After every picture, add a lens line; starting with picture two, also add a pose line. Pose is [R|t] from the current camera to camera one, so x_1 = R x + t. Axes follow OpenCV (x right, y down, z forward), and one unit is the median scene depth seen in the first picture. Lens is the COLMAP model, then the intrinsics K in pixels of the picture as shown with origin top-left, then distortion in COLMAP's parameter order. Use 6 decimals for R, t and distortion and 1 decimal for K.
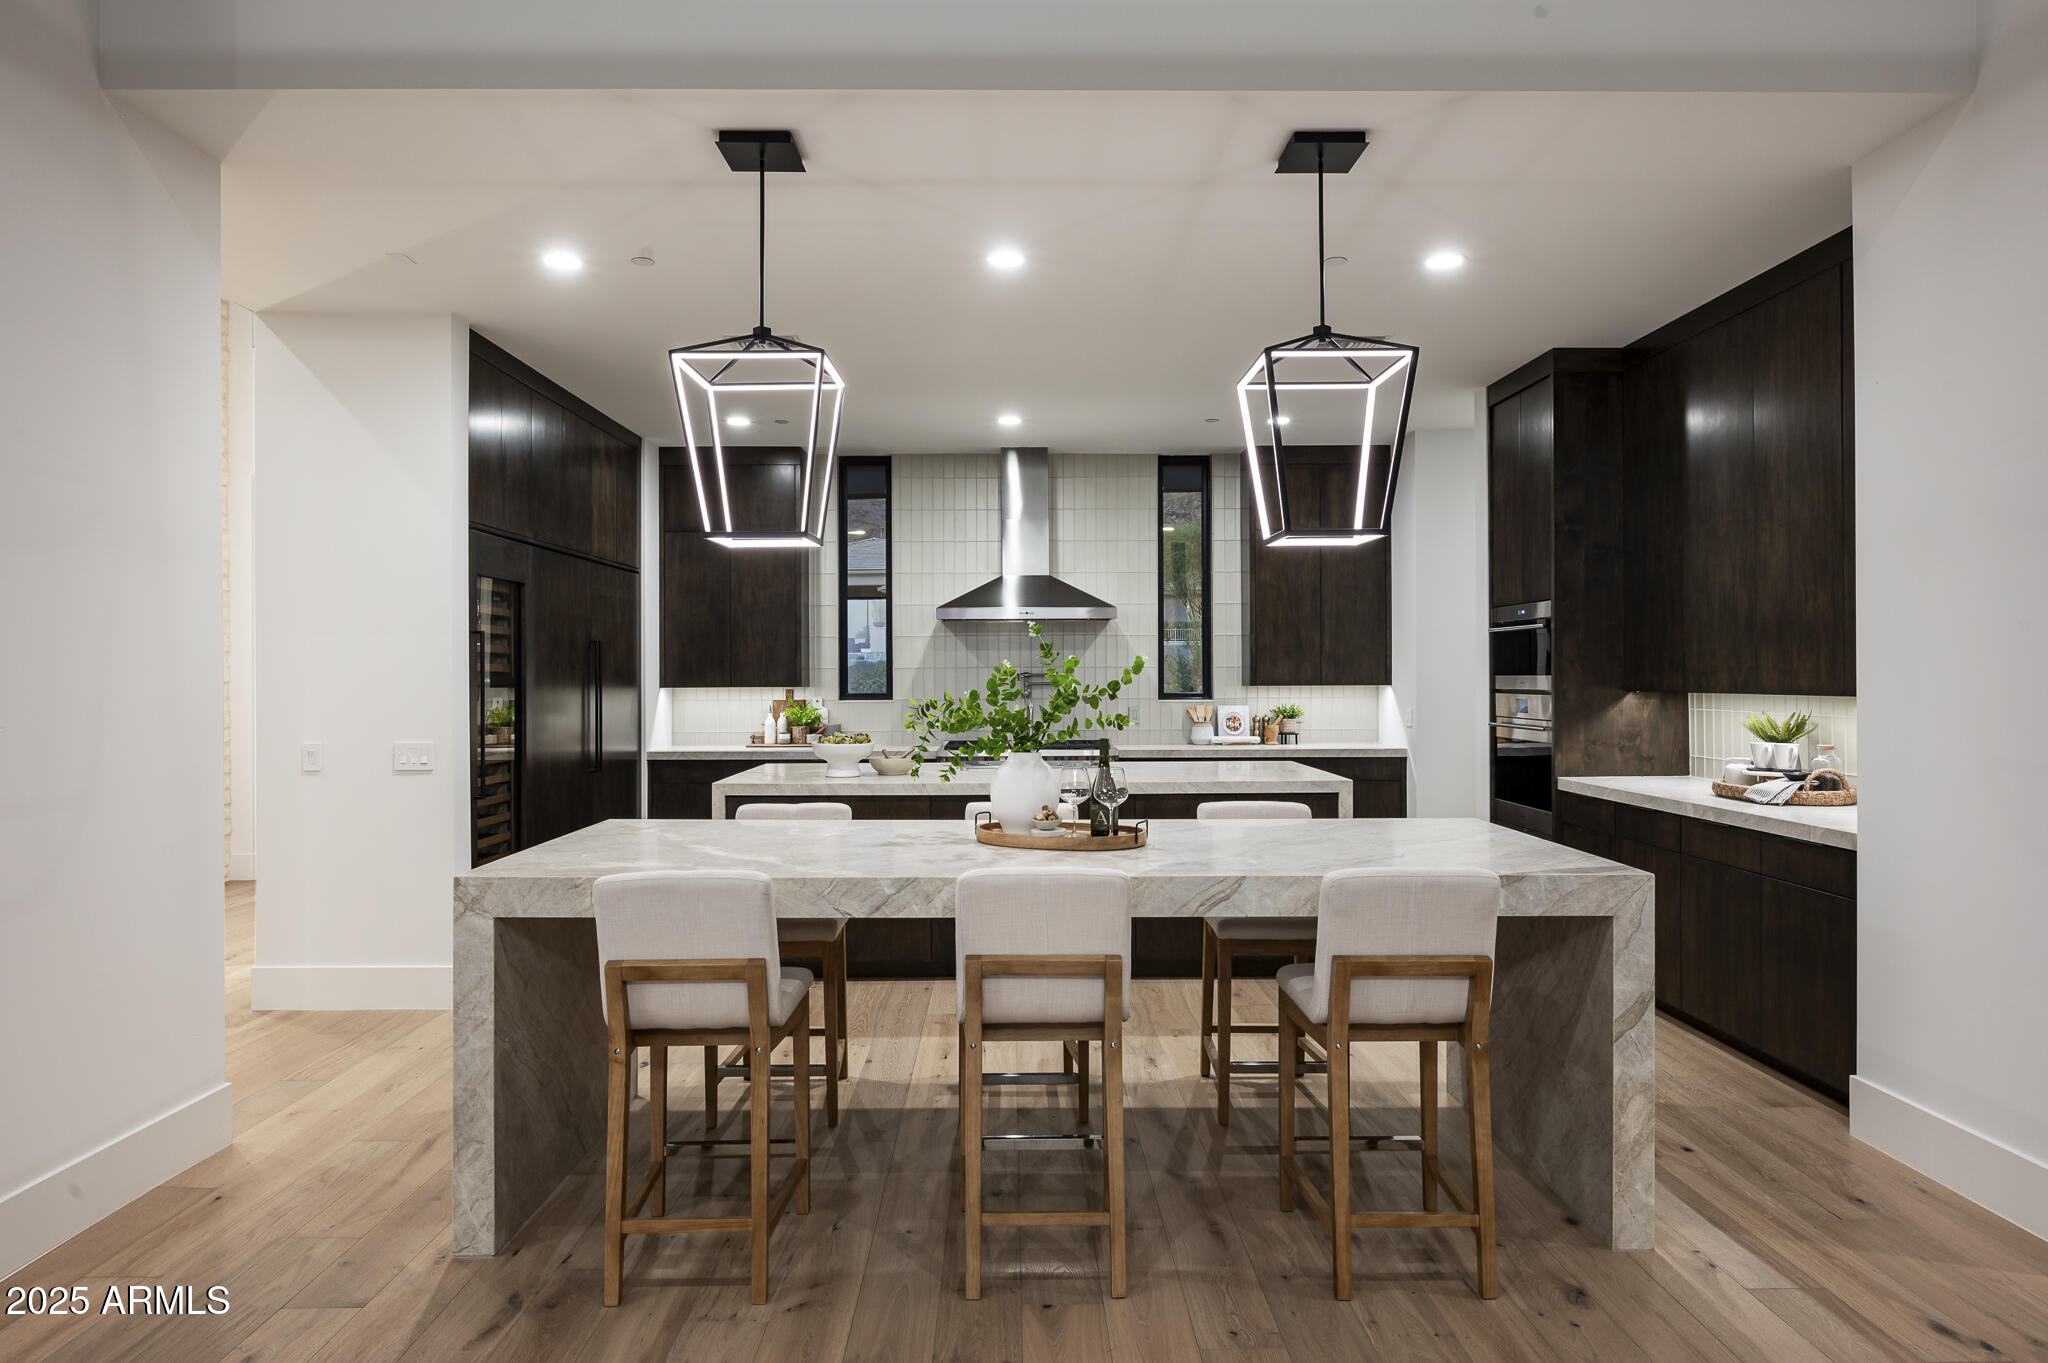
lens RADIAL K [[1258.5, 0, 1036.0], [0, 1258.5, 662.0], [0, 0, 1]] dist [0.007088, 0.000520]
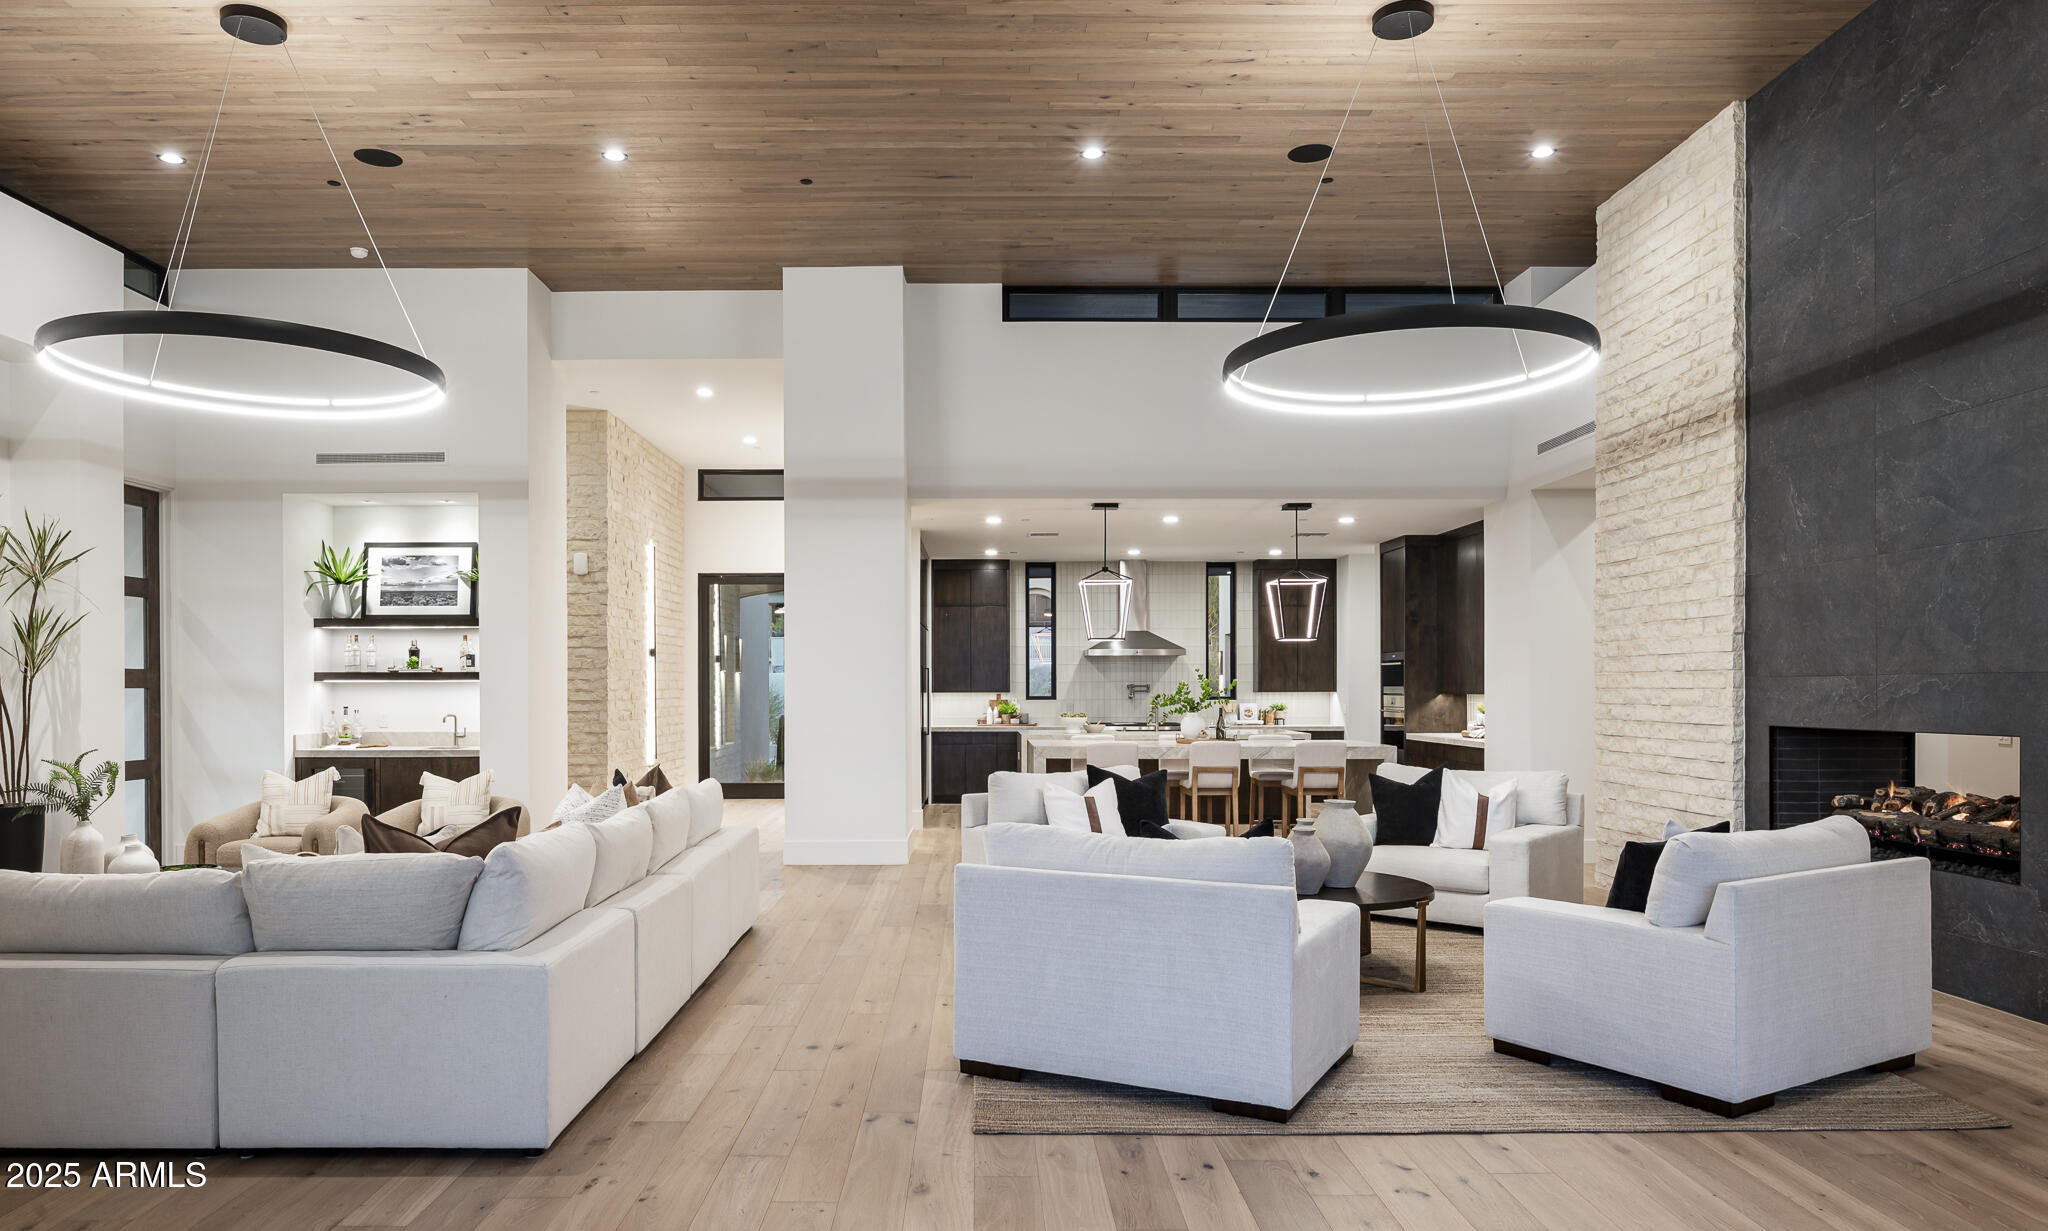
lens RADIAL K [[1287.6, 0, 973.5], [0, 1287.6, 693.3], [0, 0, 1]] dist [-0.000494, 0.000783]
pose [[0.999640, 0.002299, -0.026719, -0.187138], [-0.001907, 0.999890, 0.014692, -0.005847], [0.026749, -0.014636, 0.999535, -0.849539]]
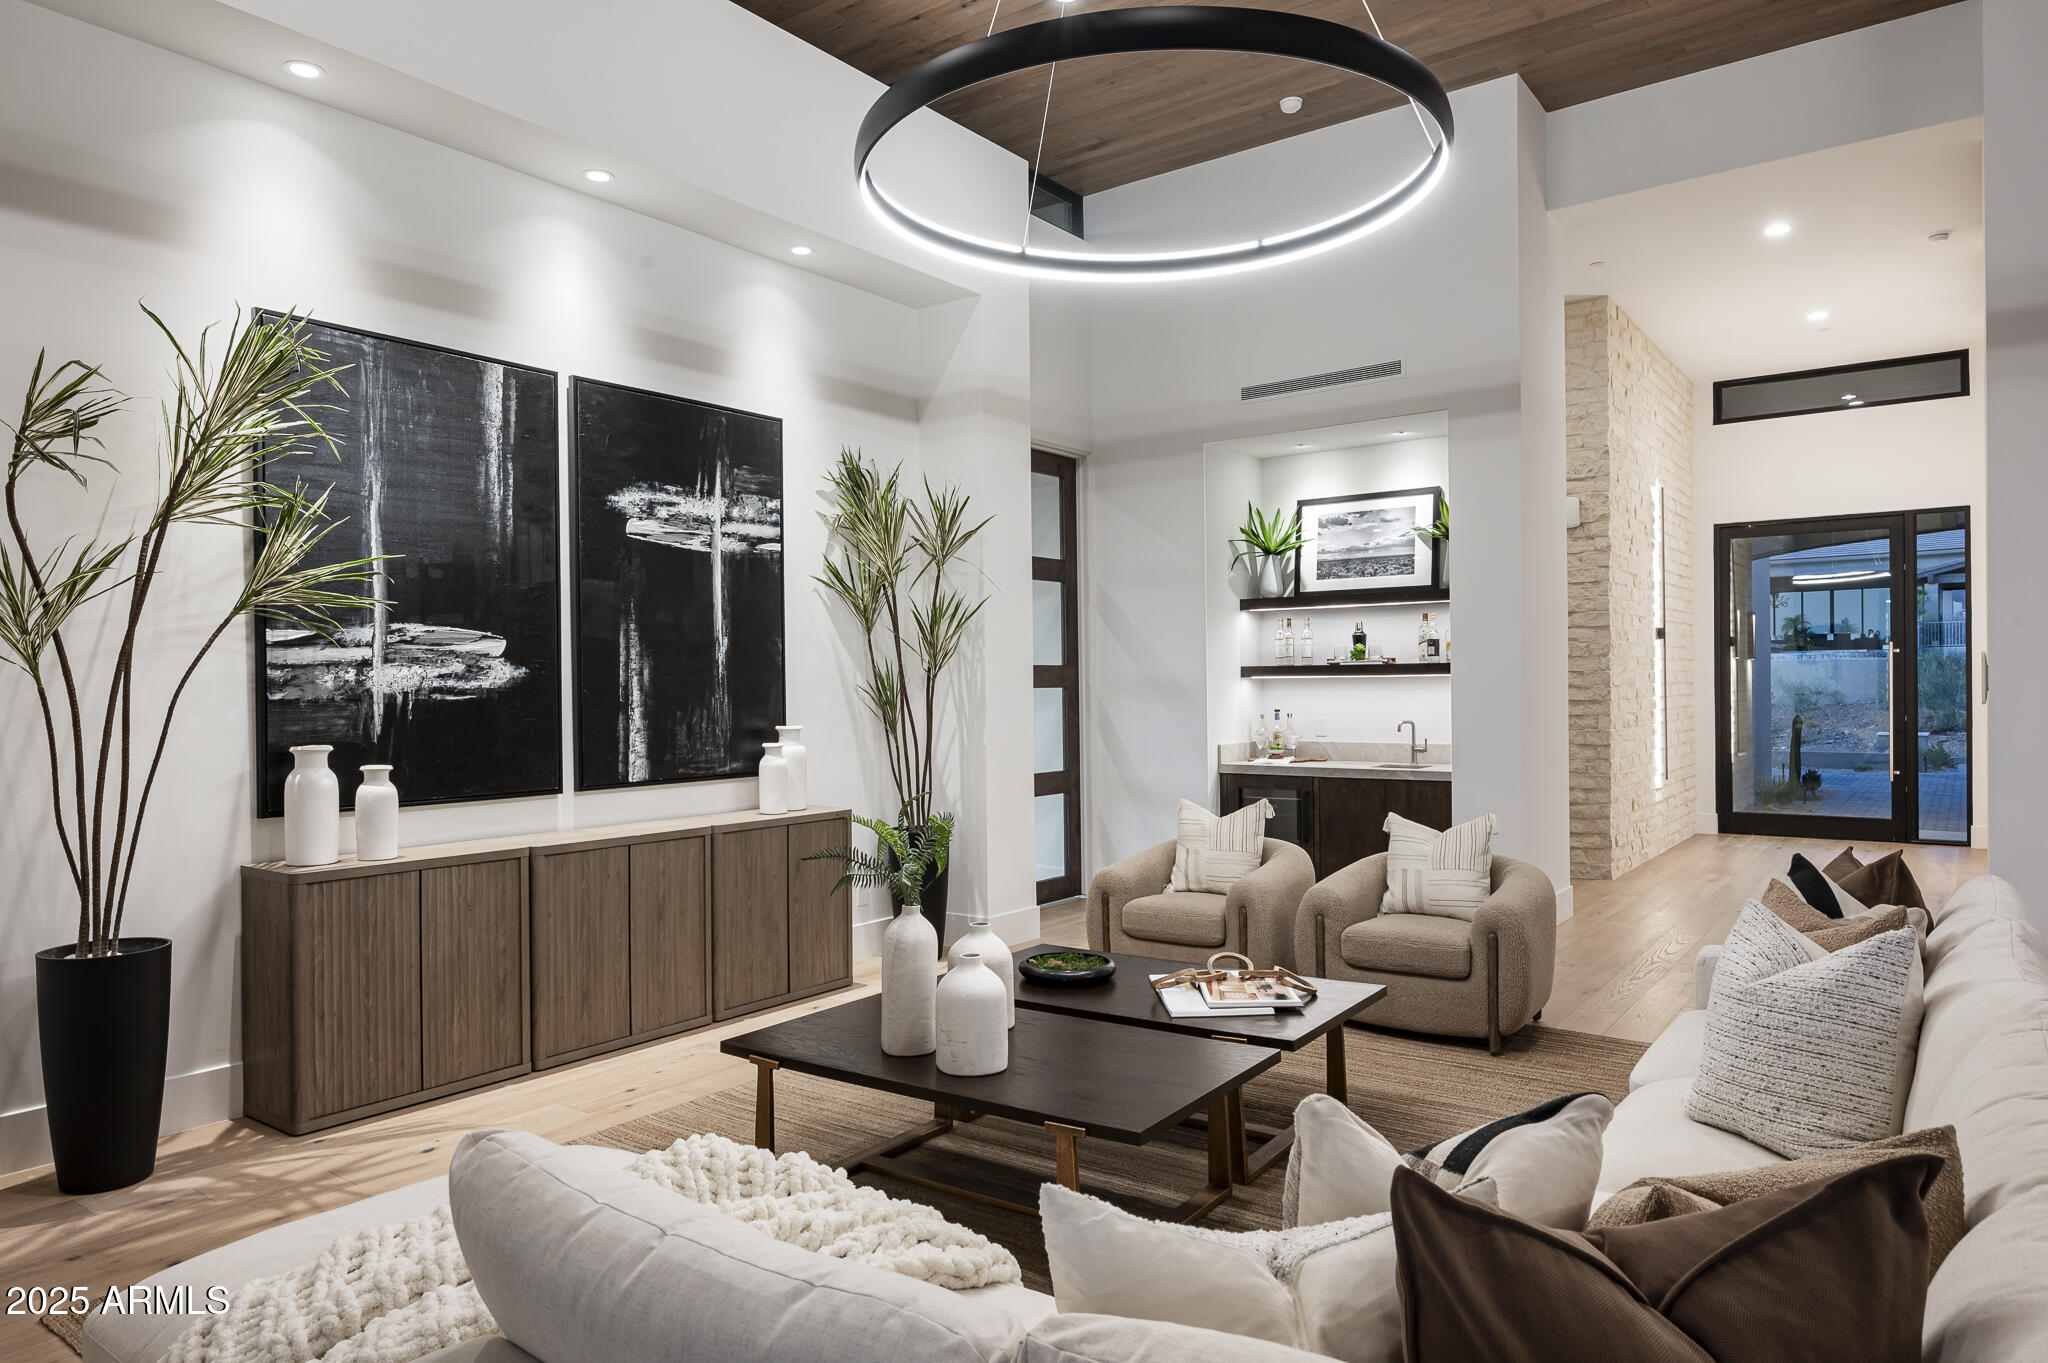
lens RADIAL K [[1276.6, 0, 1024.0], [0, 1276.6, 681.5], [0, 0, 1]] dist [0.000629, -0.000395]
pose [[0.784585, -0.004574, -0.620005, -0.373545], [0.012225, 0.999893, 0.008094, -0.005036], [0.619901, -0.013930, 0.784556, -0.507155]]
